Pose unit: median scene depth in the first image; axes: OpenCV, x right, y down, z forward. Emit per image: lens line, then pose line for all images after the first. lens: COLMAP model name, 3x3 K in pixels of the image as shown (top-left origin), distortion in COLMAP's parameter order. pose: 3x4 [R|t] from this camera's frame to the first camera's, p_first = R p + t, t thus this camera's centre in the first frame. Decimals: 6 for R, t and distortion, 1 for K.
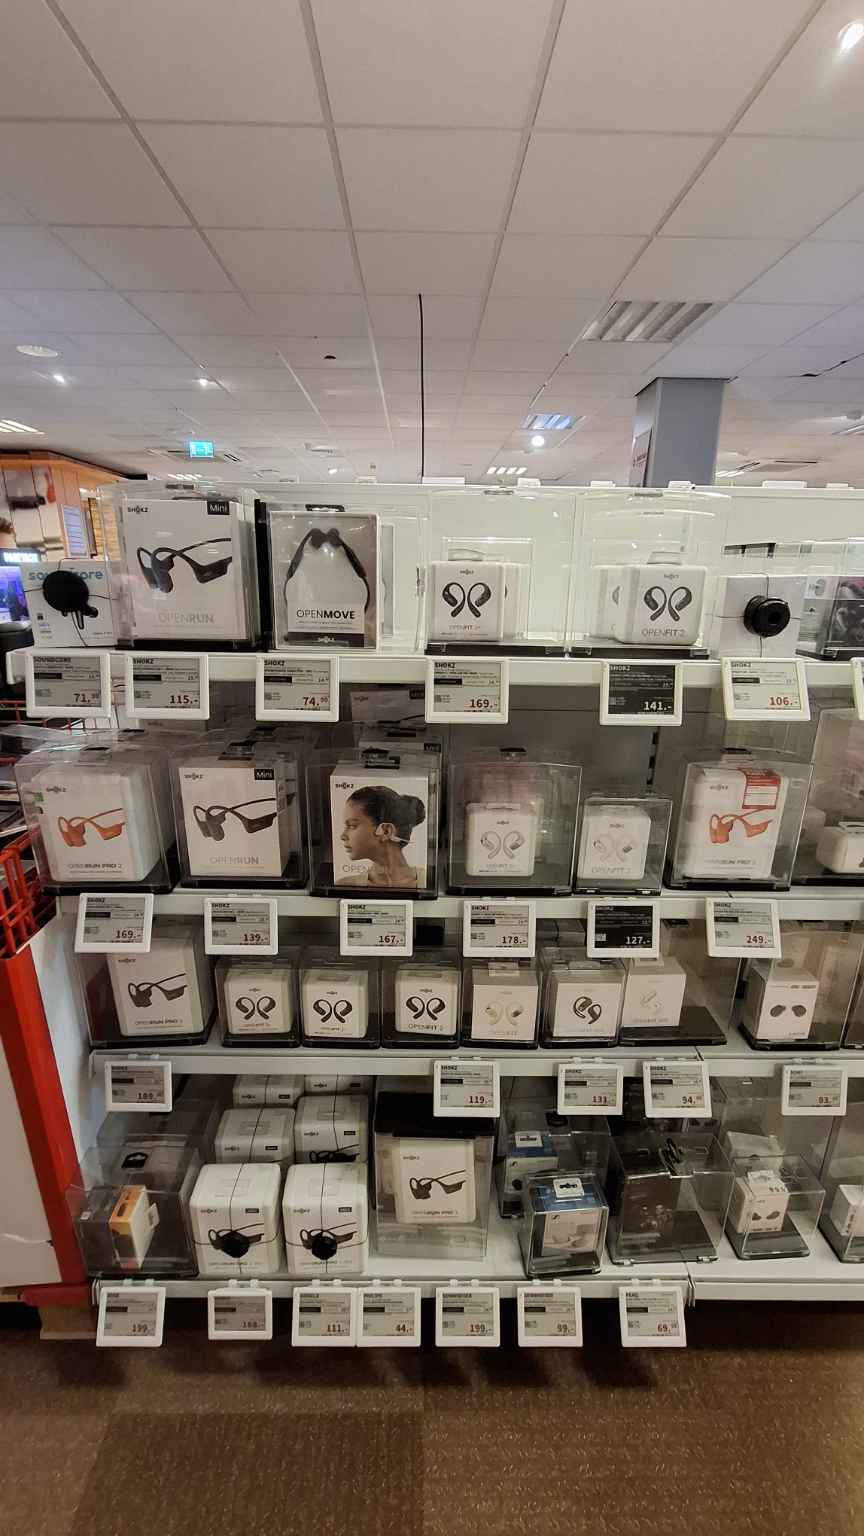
lens RADIAL K [[608.7, 0, 423.9], [0, 608.7, 768.3], [0, 0, 1]] dist [-0.002054, -0.000168]
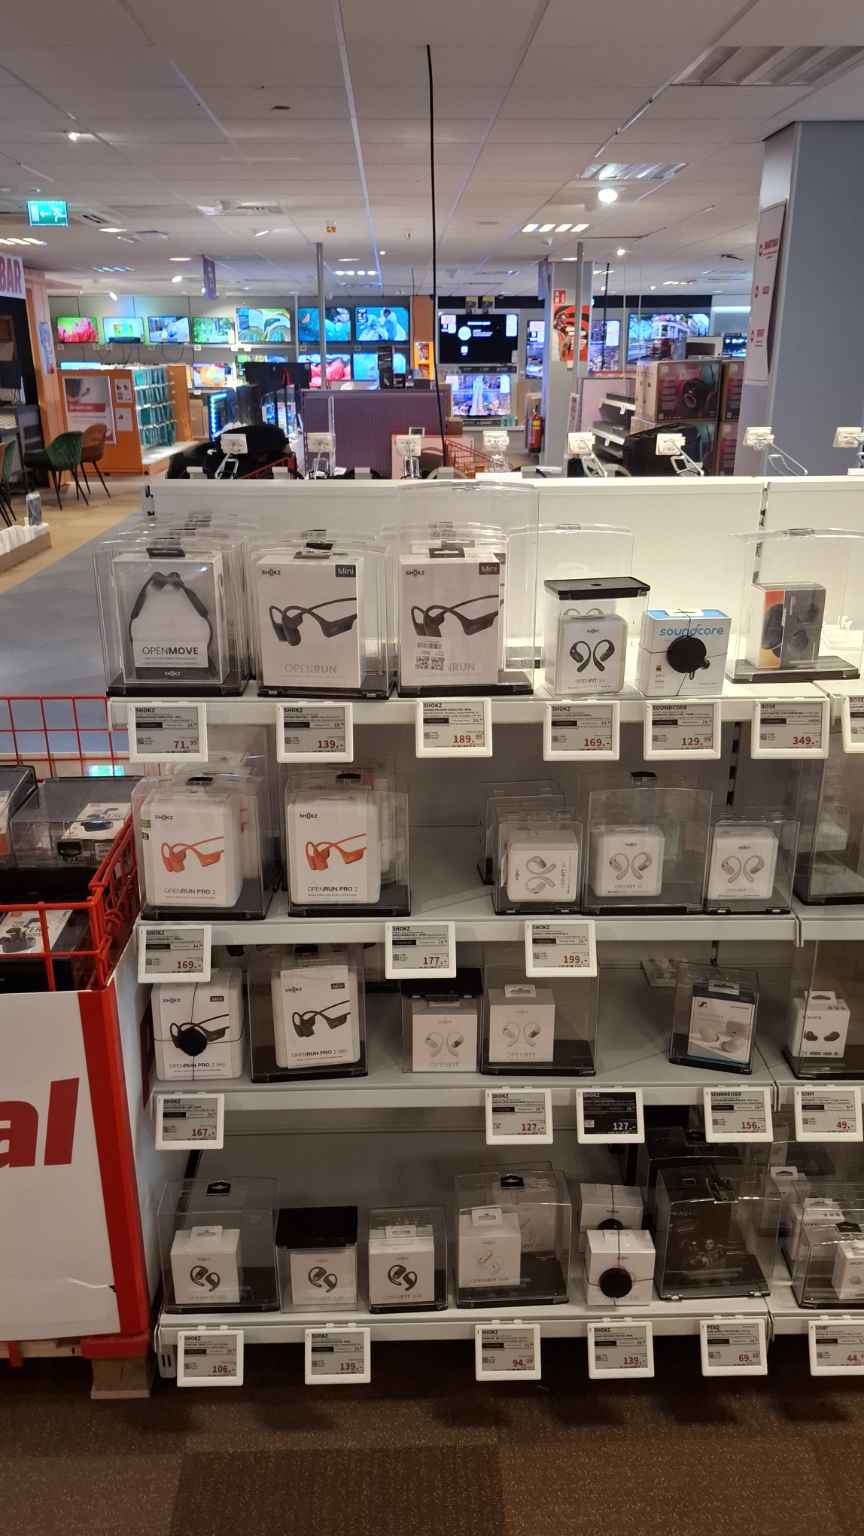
lens RADIAL K [[1100.4, 0, 415.1], [0, 1100.4, 749.7], [0, 0, 1]] dist [0.044442, -0.052637]
pose [[0.999799, -0.020008, 0.001562, -0.114856], [0.019978, 0.999652, 0.017229, -0.103110], [-0.001906, -0.017195, 0.999850, -0.778007]]
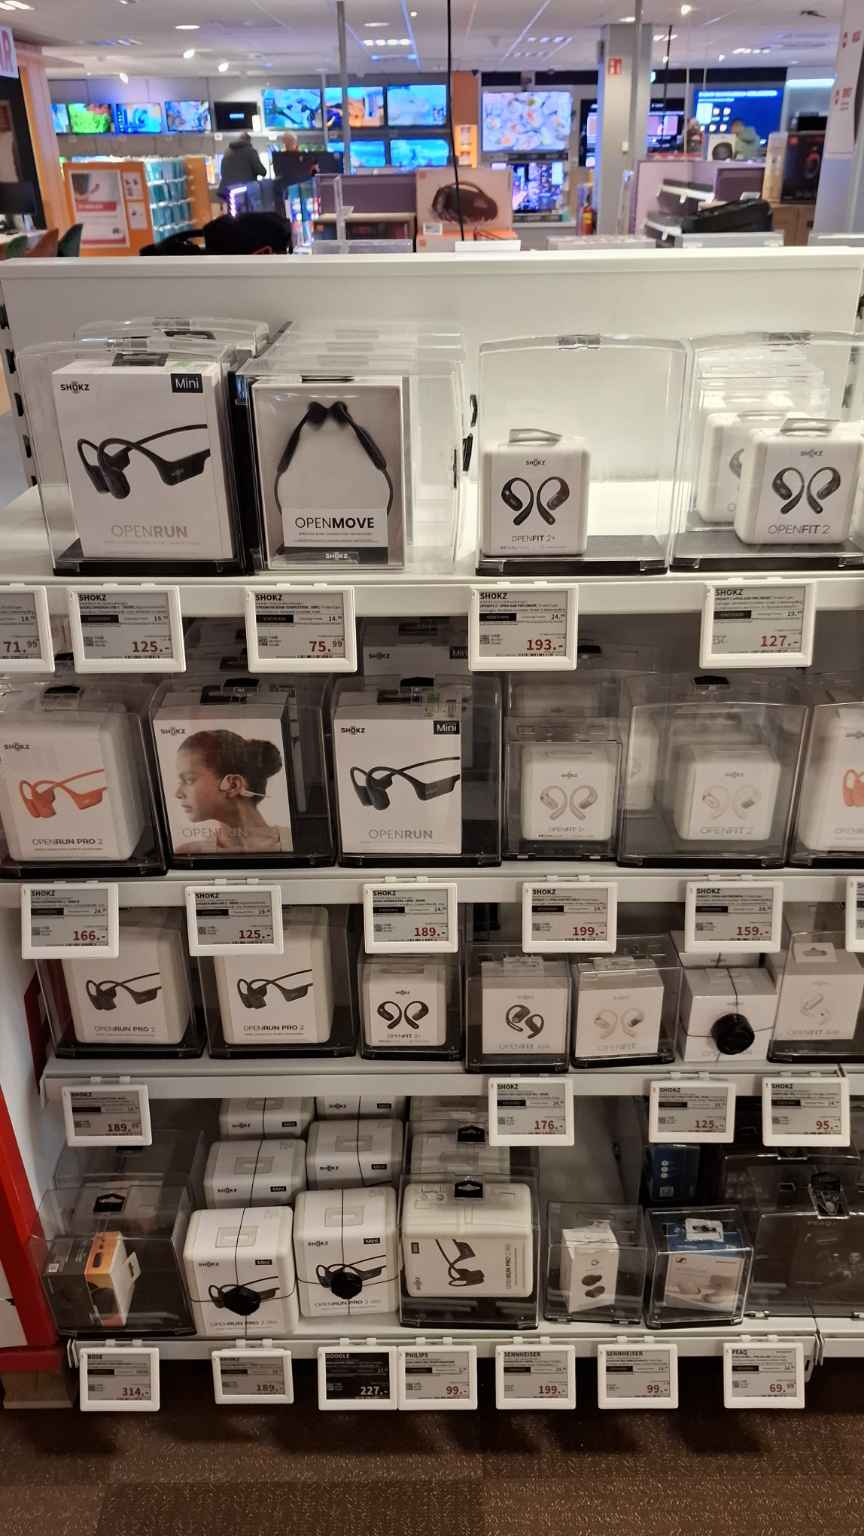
lens RADIAL K [[1100.4, 0, 432.0], [0, 1100.4, 758.9], [0, 0, 1]] dist [0.044442, -0.052637]
pose [[0.999424, -0.020201, -0.027268, -0.008054], [0.024722, 0.983856, 0.177246, -0.166017], [0.023247, -0.177819, 0.983789, -0.302489]]
